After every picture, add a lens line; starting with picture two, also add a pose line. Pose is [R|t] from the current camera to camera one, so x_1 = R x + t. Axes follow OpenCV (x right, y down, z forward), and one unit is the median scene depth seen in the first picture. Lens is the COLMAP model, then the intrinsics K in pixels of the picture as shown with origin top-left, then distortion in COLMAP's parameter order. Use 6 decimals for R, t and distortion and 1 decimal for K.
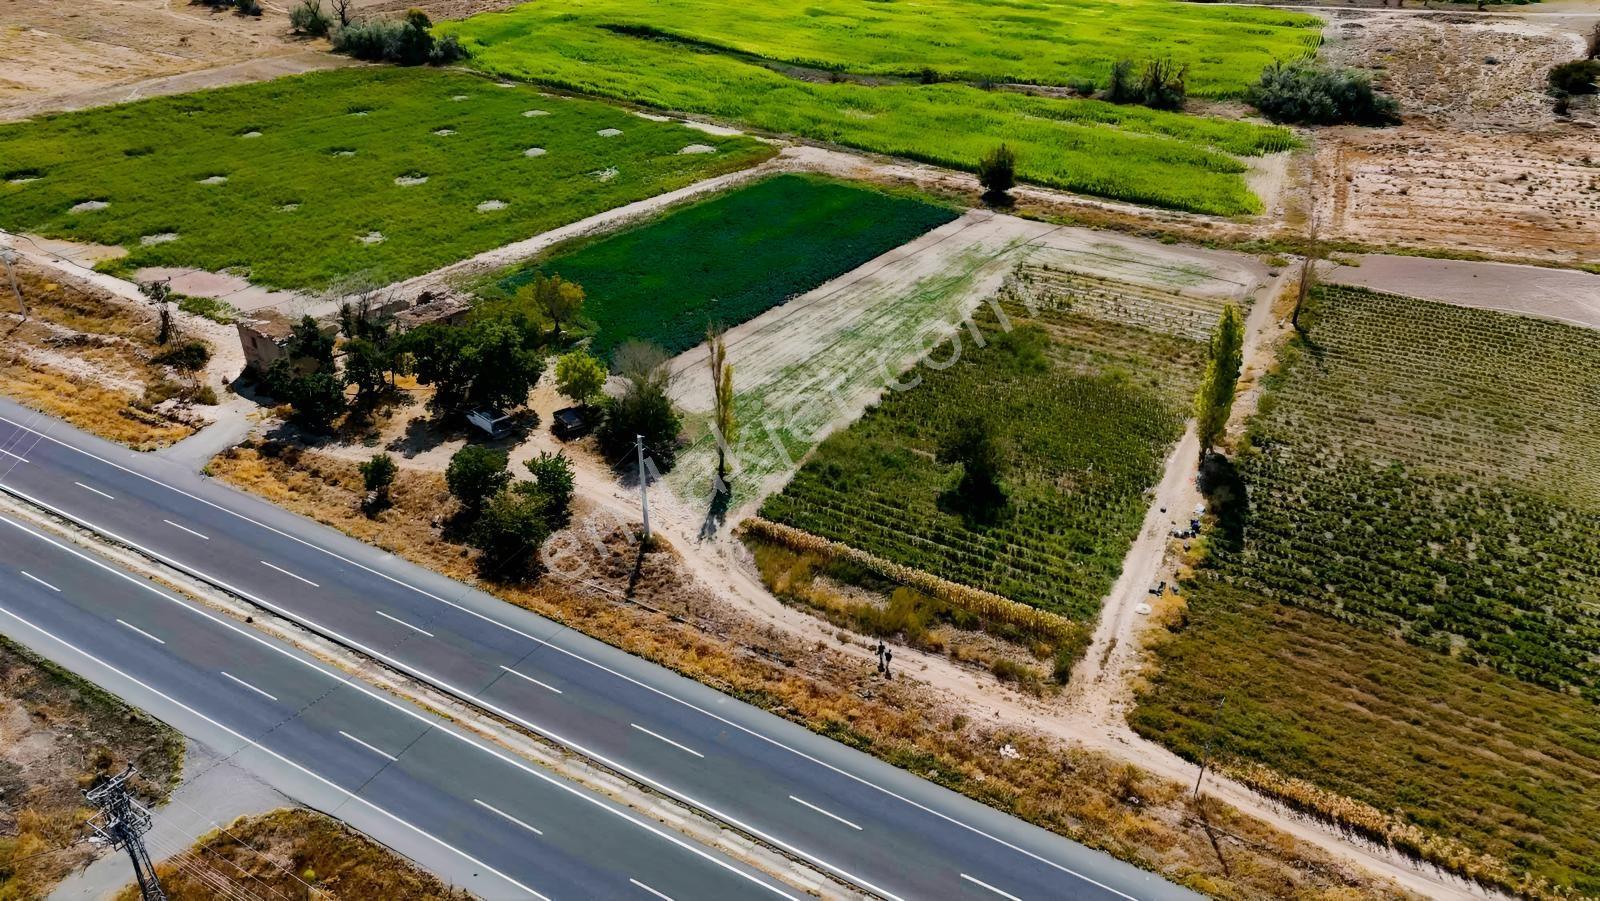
lens RADIAL K [[1174.4, 0, 804.7], [0, 1174.4, 457.5], [0, 0, 1]] dist [0.076921, -0.073133]
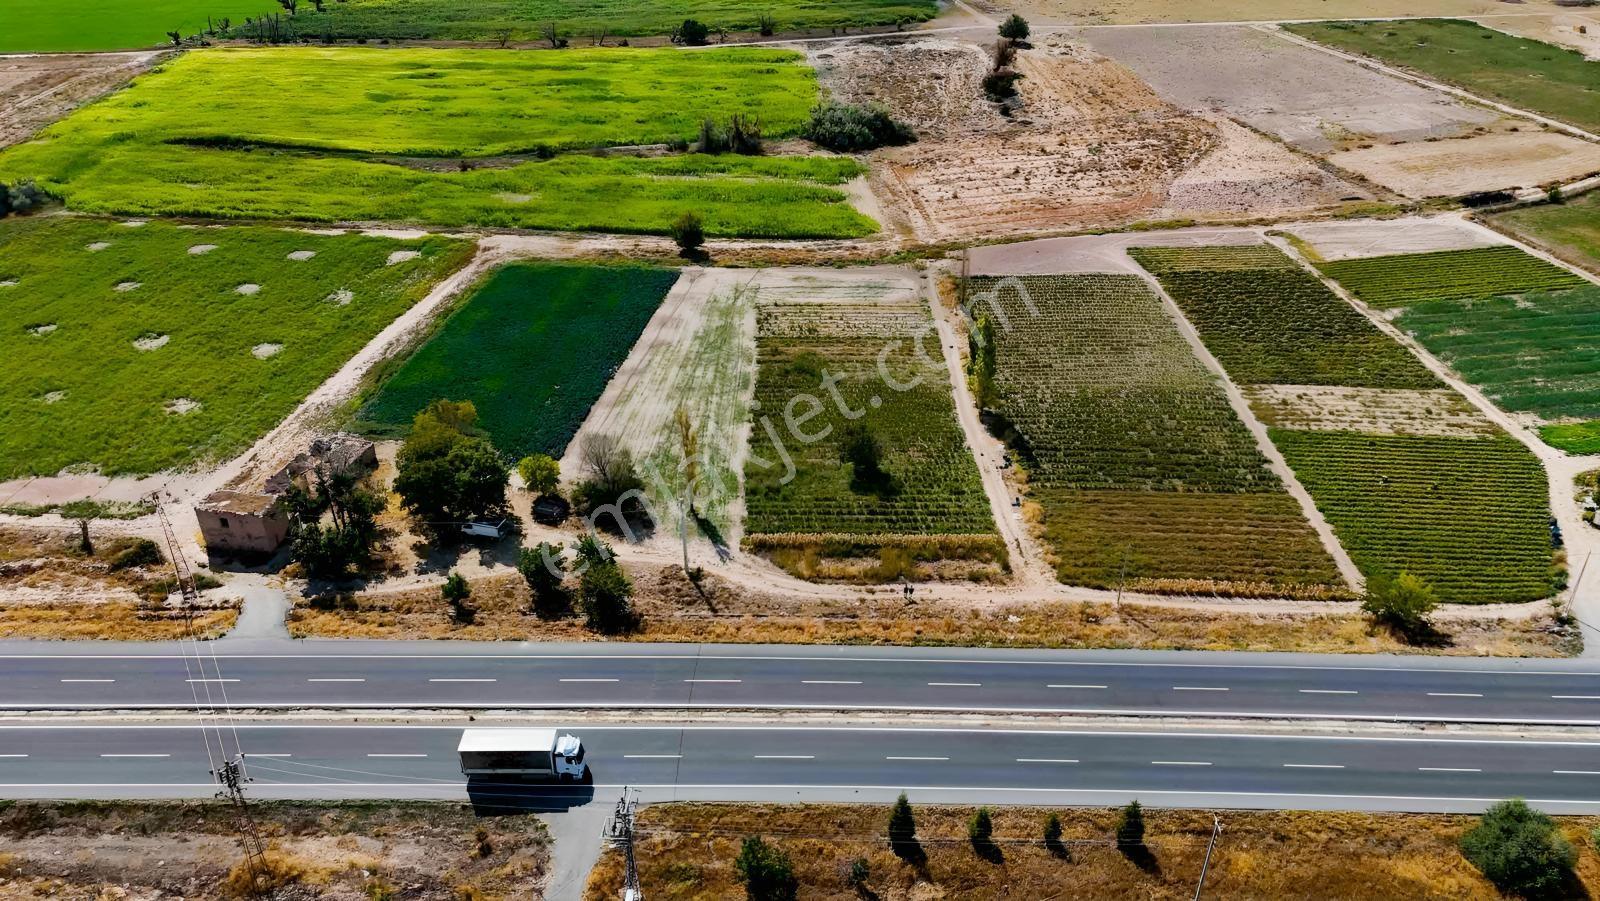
lens RADIAL K [[1172.0, 0, 804.4], [0, 1172.0, 460.2], [0, 0, 1]] dist [0.075052, -0.069053]
pose [[0.873399, -0.257851, 0.413142, -0.448784], [0.256265, 0.964721, 0.060349, -0.084694], [-0.414128, 0.053165, 0.908665, -0.227827]]
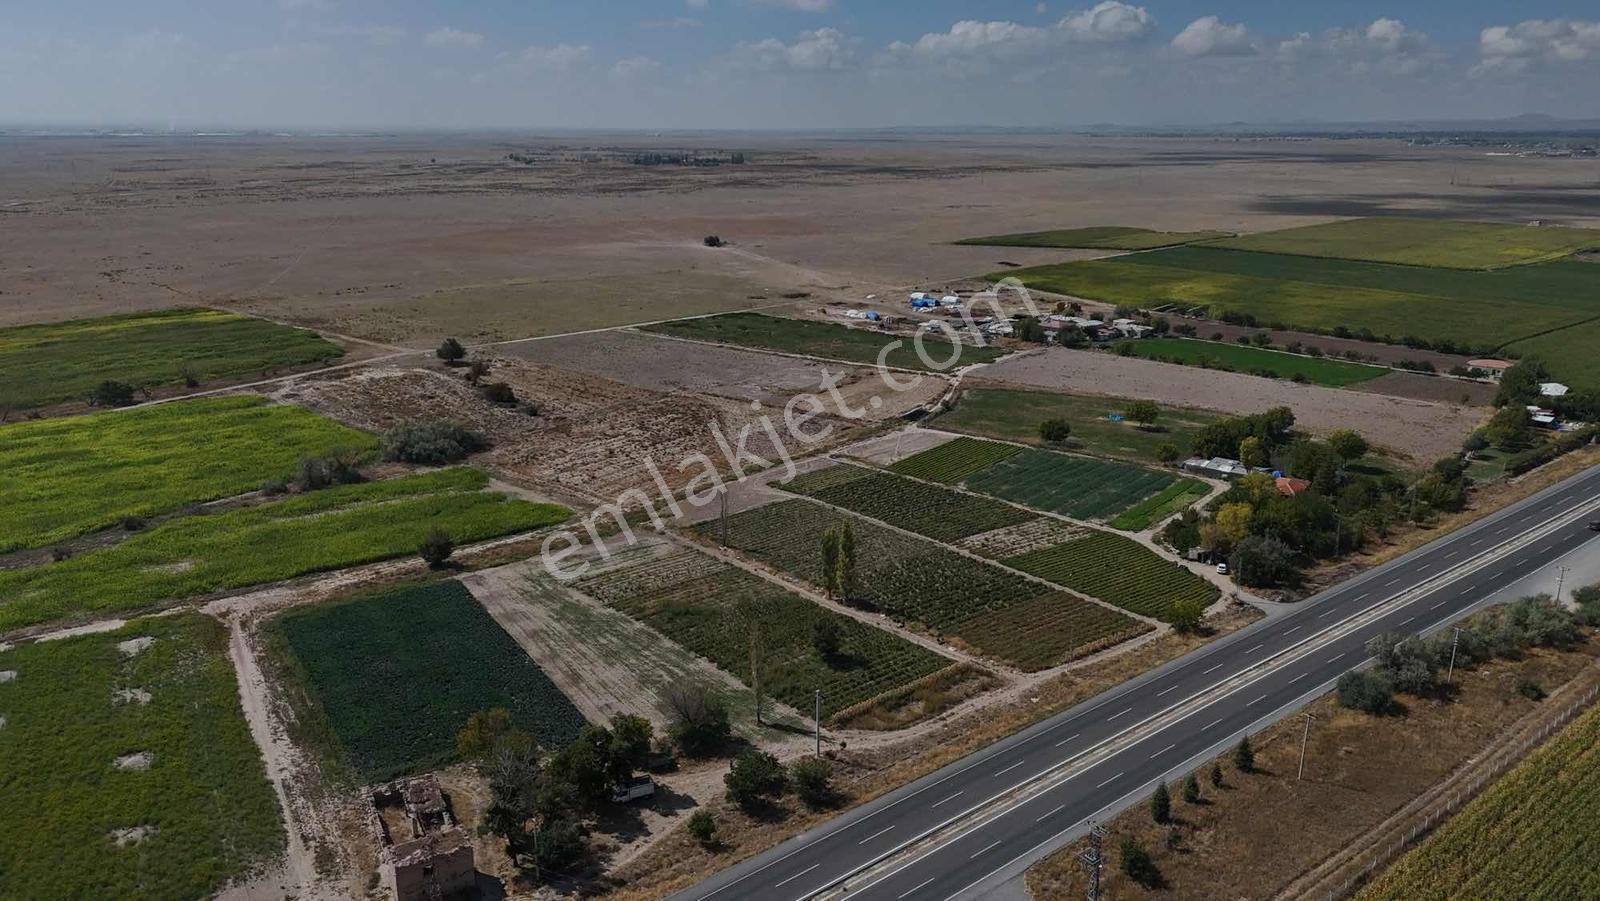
lens RADIAL K [[1174.4, 0, 804.7], [0, 1174.4, 457.5], [0, 0, 1]] dist [0.076921, -0.073133]
pose [[0.343660, -0.262394, 0.901691, -1.243992], [0.474631, 0.877041, 0.074325, -0.350276], [-0.810323, 0.402428, 0.425944, 0.140293]]
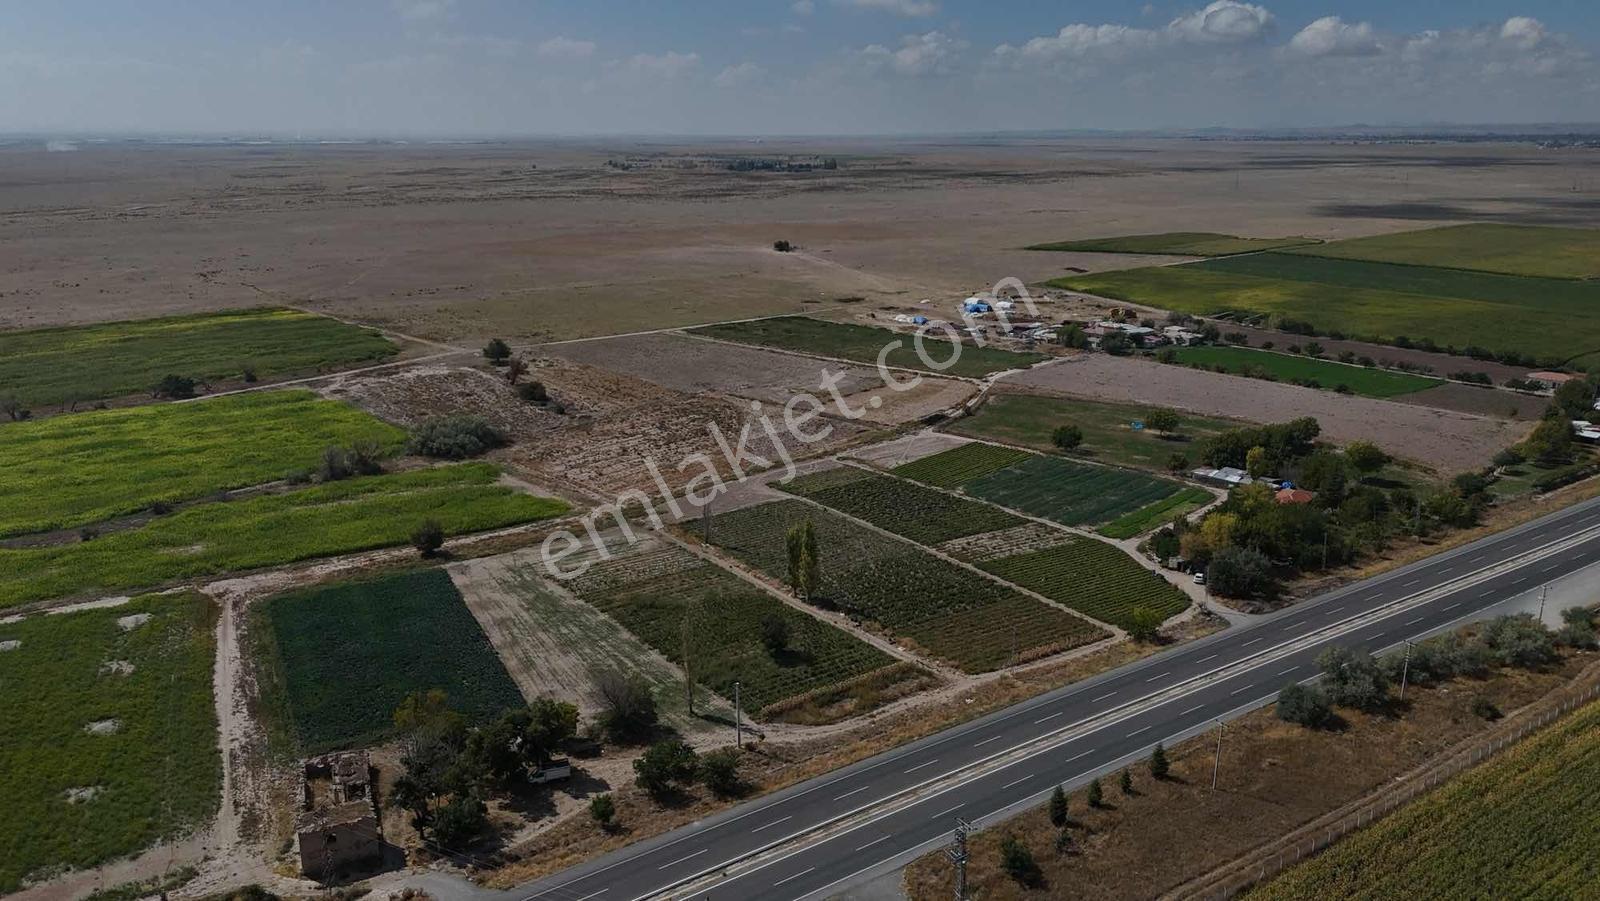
lens RADIAL K [[1174.4, 0, 804.7], [0, 1174.4, 457.5], [0, 0, 1]] dist [0.076921, -0.073133]
pose [[0.422119, -0.251151, 0.871056, -1.196956], [0.461718, 0.886455, 0.031840, -0.252445], [-0.780149, 0.388742, 0.490150, -0.028617]]
